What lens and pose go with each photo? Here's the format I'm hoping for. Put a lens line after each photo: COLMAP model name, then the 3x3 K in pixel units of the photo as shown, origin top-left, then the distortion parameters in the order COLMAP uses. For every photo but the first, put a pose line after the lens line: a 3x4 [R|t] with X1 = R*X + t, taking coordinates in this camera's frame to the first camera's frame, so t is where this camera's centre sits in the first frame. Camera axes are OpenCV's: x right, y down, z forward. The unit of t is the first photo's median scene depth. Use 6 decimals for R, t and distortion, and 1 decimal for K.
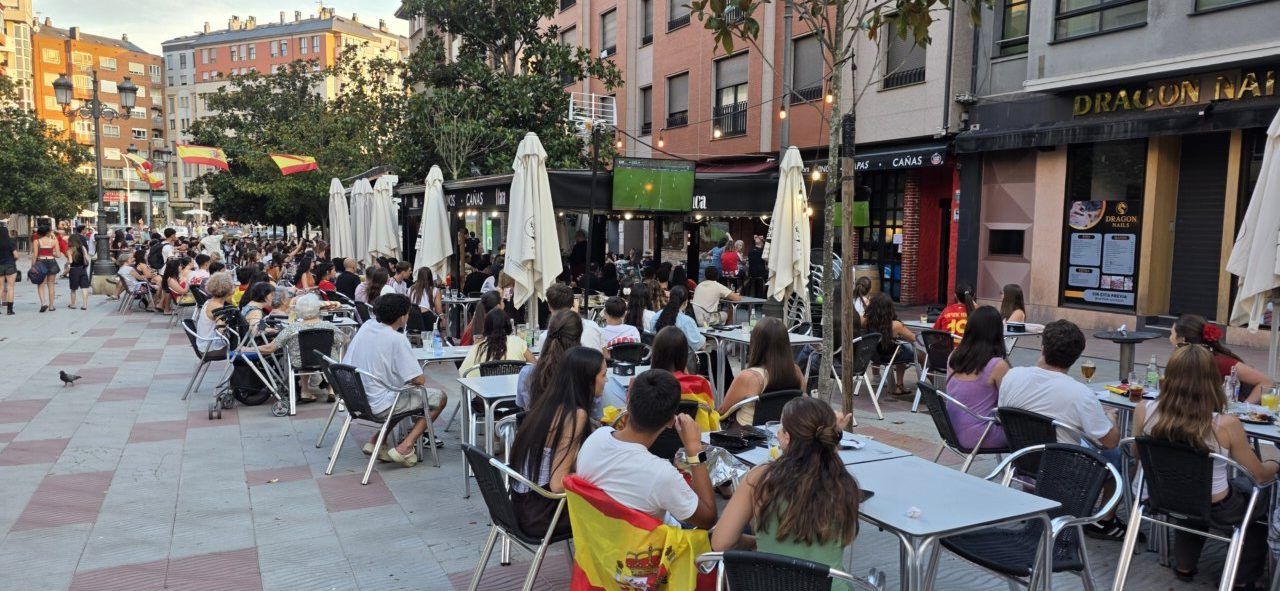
lens RADIAL K [[839.7, 0, 640.3], [0, 839.7, 299.1], [0, 0, 1]] dist [0.030789, -0.031269]
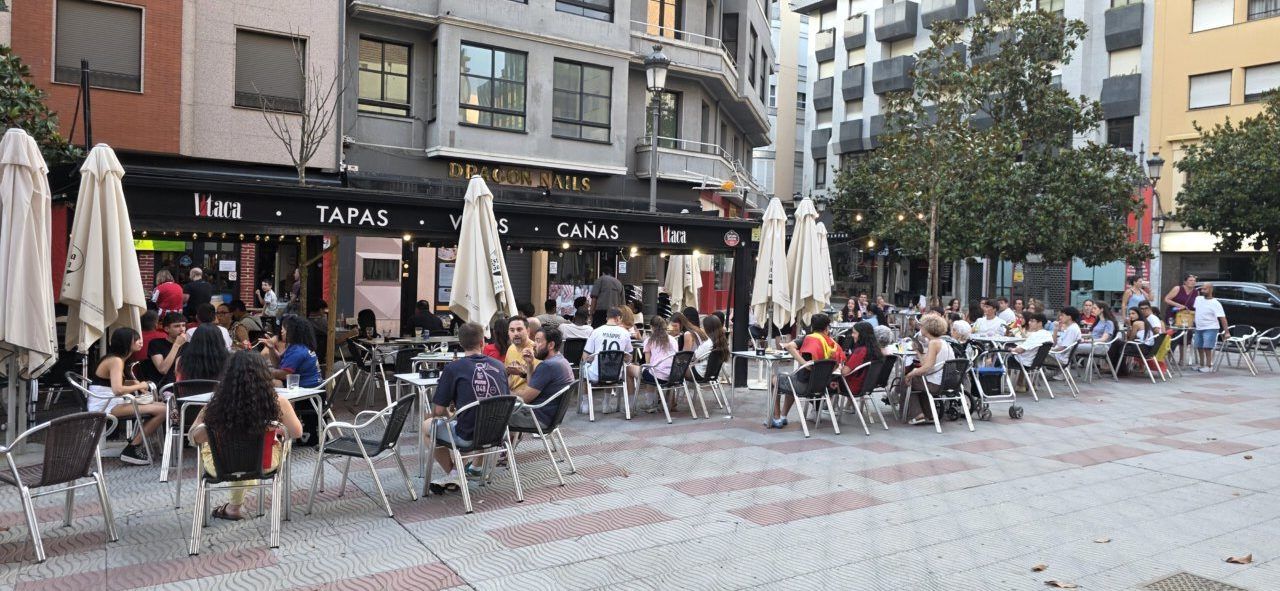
lens RADIAL K [[836.8, 0, 647.3], [0, 836.8, 294.8], [0, 0, 1]] dist [0.004287, 0.000549]
pose [[-0.093831, -0.040523, 0.994763, -0.992744], [0.060768, 0.997075, 0.046349, -0.080203], [-0.993732, 0.064799, -0.091094, 0.932180]]
